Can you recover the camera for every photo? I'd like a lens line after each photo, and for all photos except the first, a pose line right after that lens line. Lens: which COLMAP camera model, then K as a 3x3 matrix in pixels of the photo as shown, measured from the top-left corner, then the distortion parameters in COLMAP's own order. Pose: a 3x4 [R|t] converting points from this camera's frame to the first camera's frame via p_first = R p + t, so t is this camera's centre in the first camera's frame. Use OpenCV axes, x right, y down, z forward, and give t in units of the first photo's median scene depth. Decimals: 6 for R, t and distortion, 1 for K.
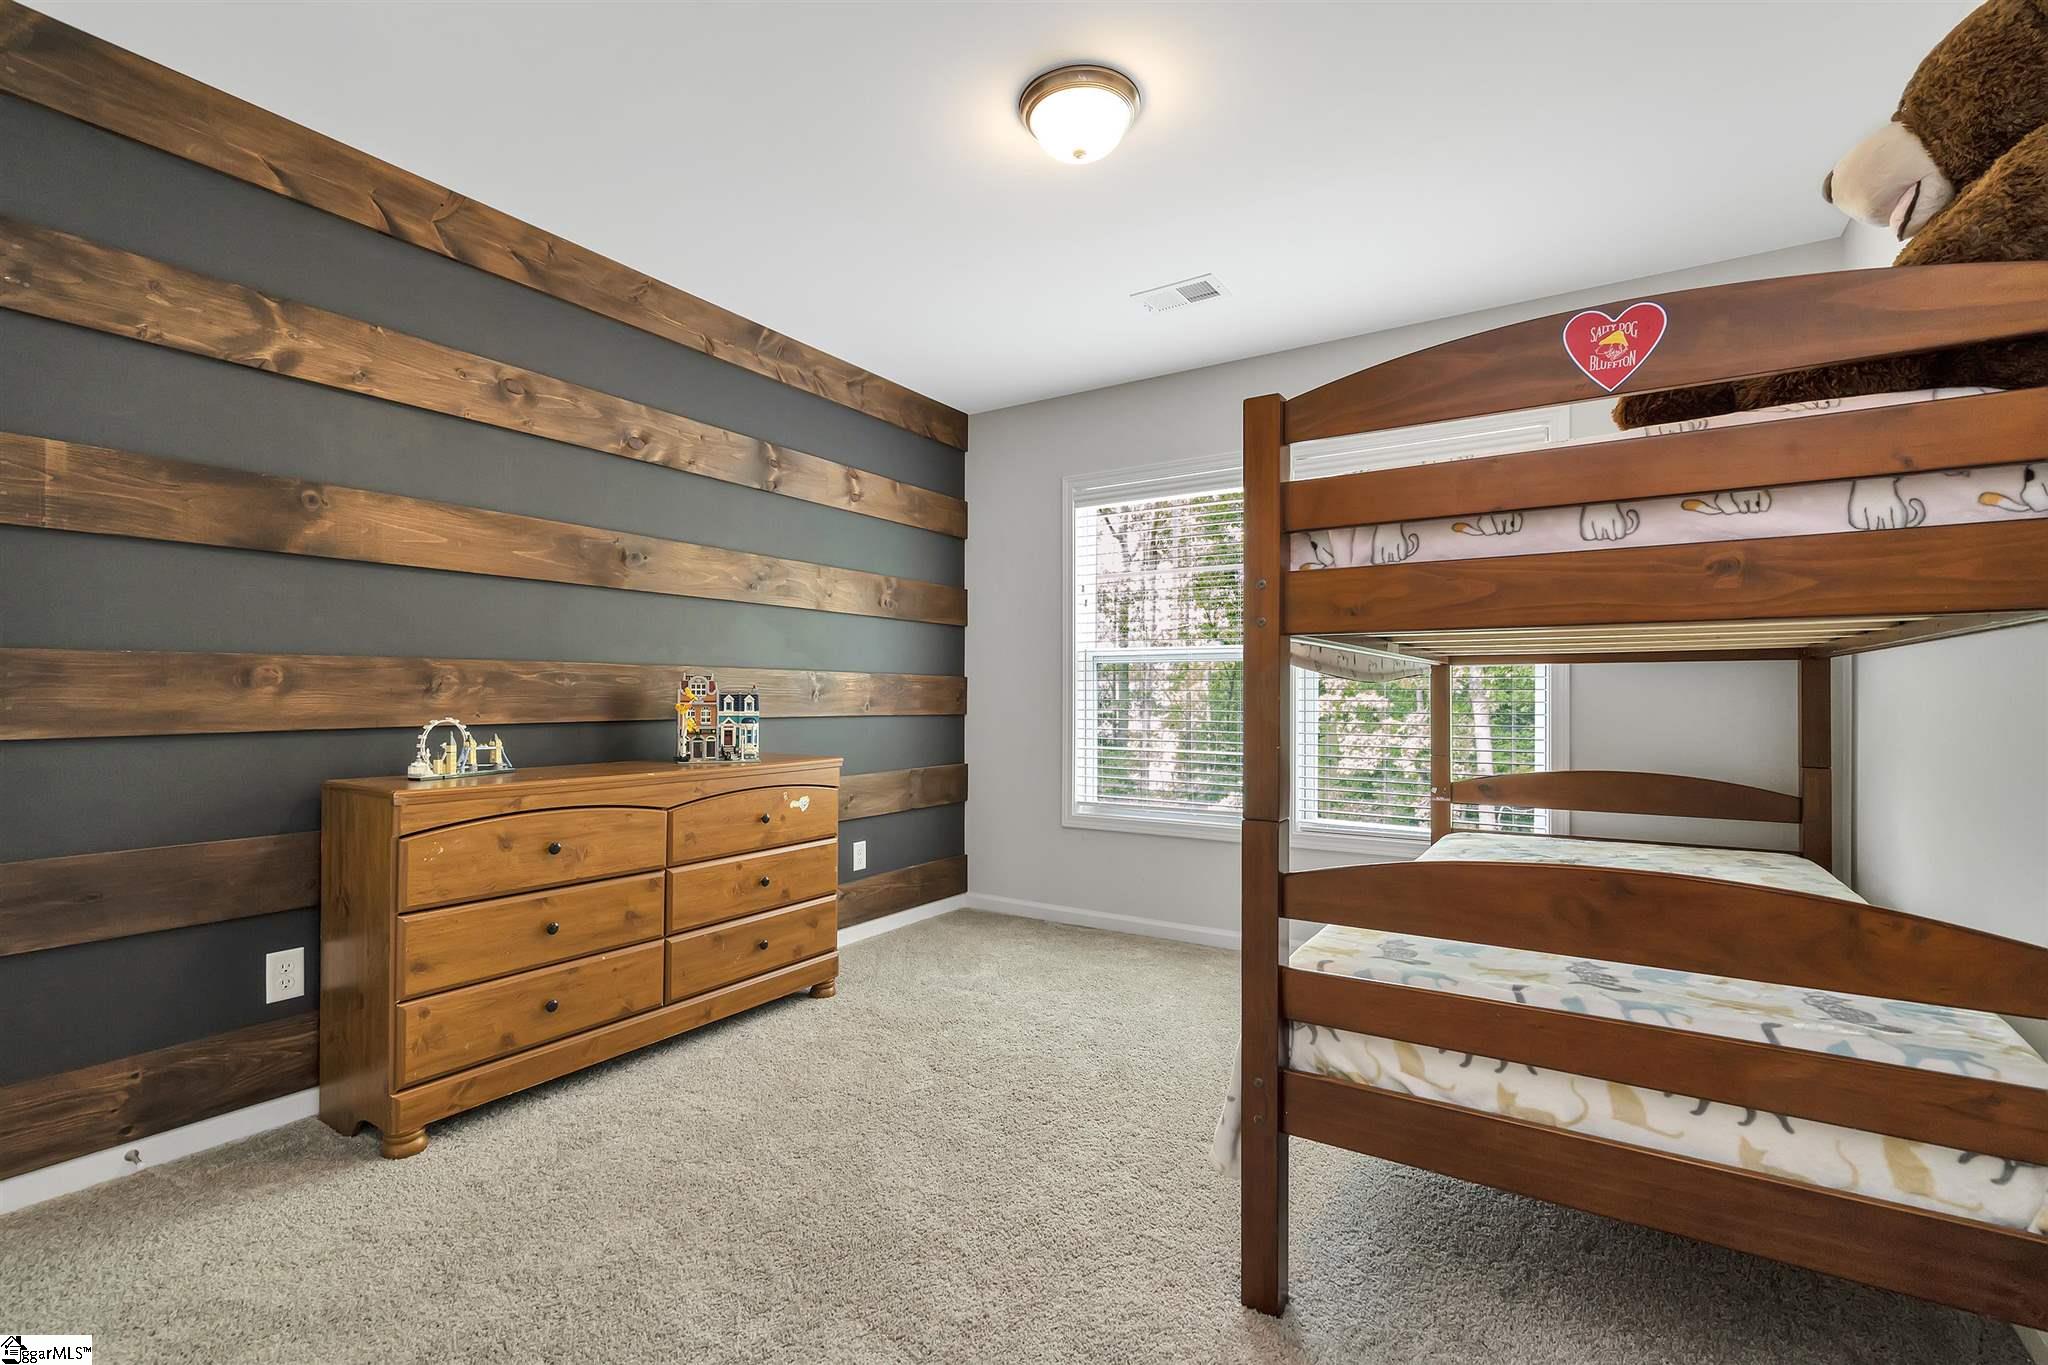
lens RADIAL K [[913.0, 0, 1017.9], [0, 913.0, 682.0], [0, 0, 1]] dist [-0.005486, 0.002248]
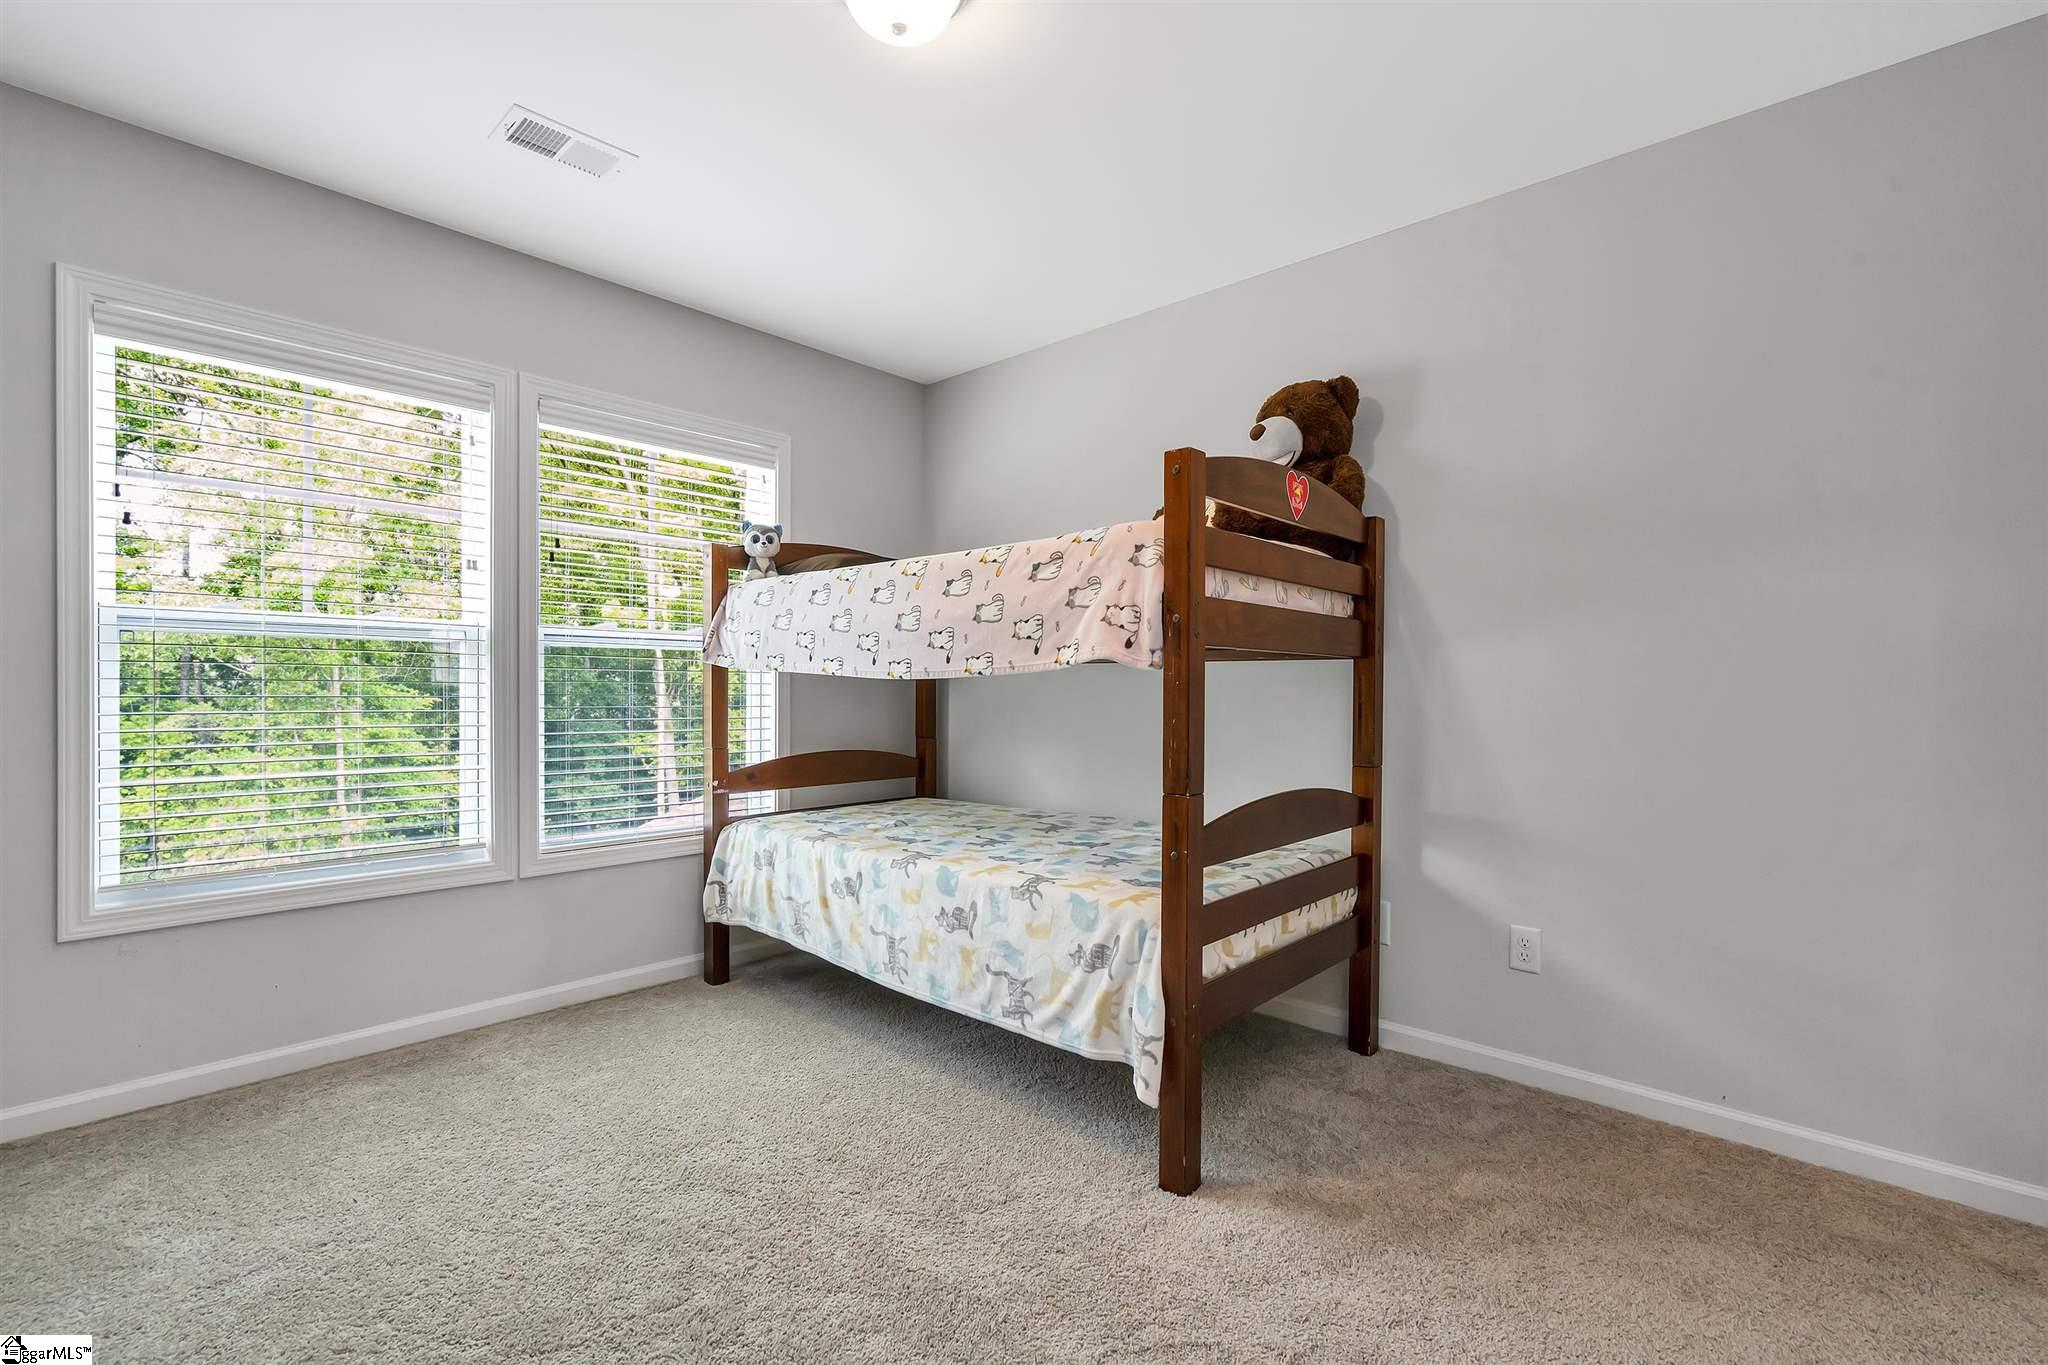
lens RADIAL K [[913.0, 0, 1018.9], [0, 913.0, 692.5], [0, 0, 1]] dist [-0.005486, 0.002248]
pose [[0.165306, -0.005891, 0.986225, -0.494301], [-0.017867, 0.999800, 0.008967, 0.003013], [-0.986080, -0.019103, 0.165168, 0.516528]]
